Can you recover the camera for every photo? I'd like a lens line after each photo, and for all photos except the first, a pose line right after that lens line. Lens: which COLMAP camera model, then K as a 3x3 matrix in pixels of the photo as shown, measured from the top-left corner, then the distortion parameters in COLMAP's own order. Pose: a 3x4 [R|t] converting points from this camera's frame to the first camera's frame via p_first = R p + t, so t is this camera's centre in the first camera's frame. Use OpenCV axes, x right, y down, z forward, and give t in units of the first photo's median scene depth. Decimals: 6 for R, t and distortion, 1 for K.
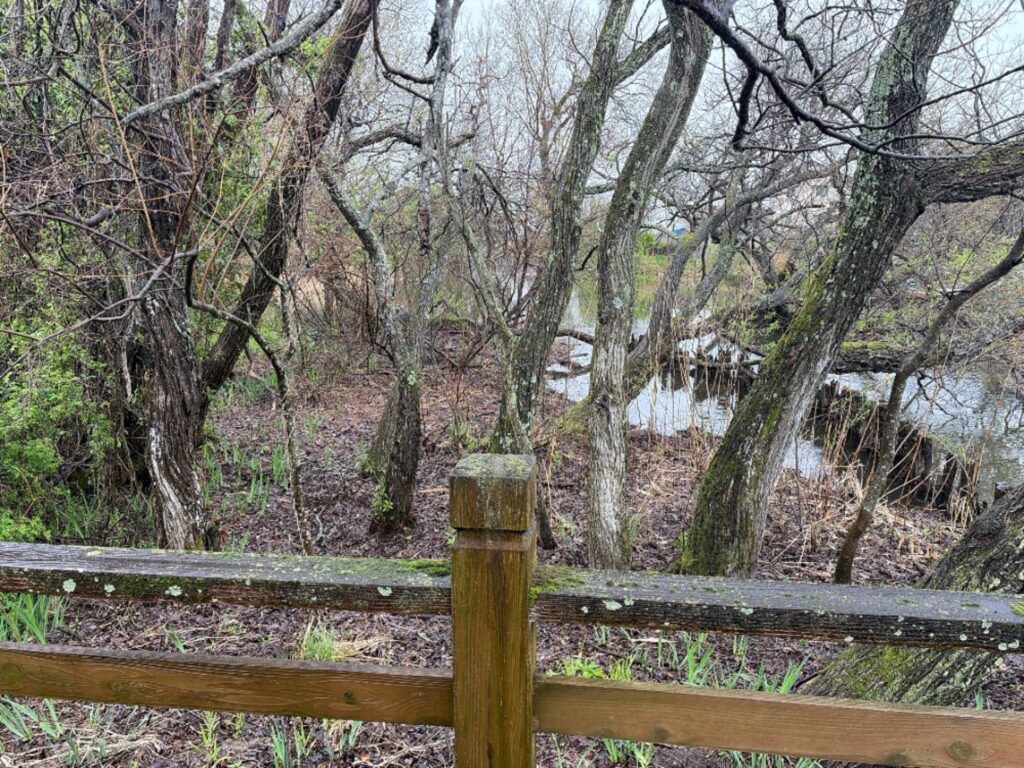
lens RADIAL K [[787.7, 0, 511.7], [0, 787.7, 385.2], [0, 0, 1]] dist [0.039603, -0.029412]
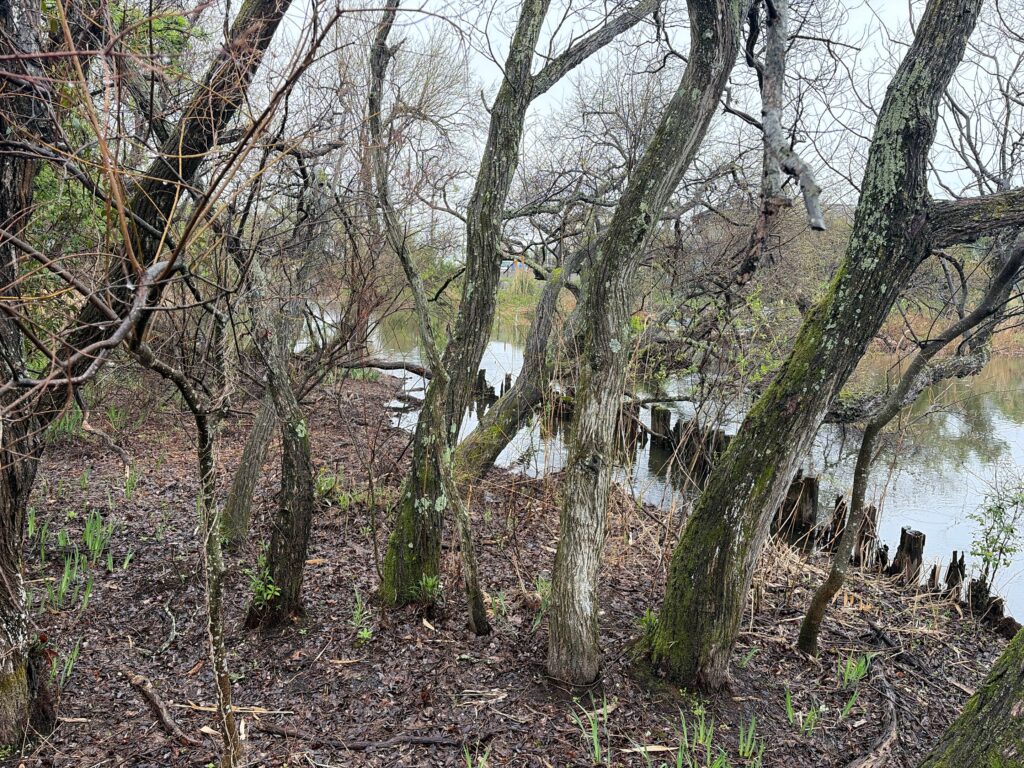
lens RADIAL K [[787.7, 0, 514.2], [0, 787.7, 381.4], [0, 0, 1]] dist [0.039603, -0.029412]
pose [[0.962714, 0.006066, 0.270453, -0.181467], [0.005052, 0.999171, -0.040393, -0.031181], [-0.270474, 0.040253, 0.961885, 0.210849]]
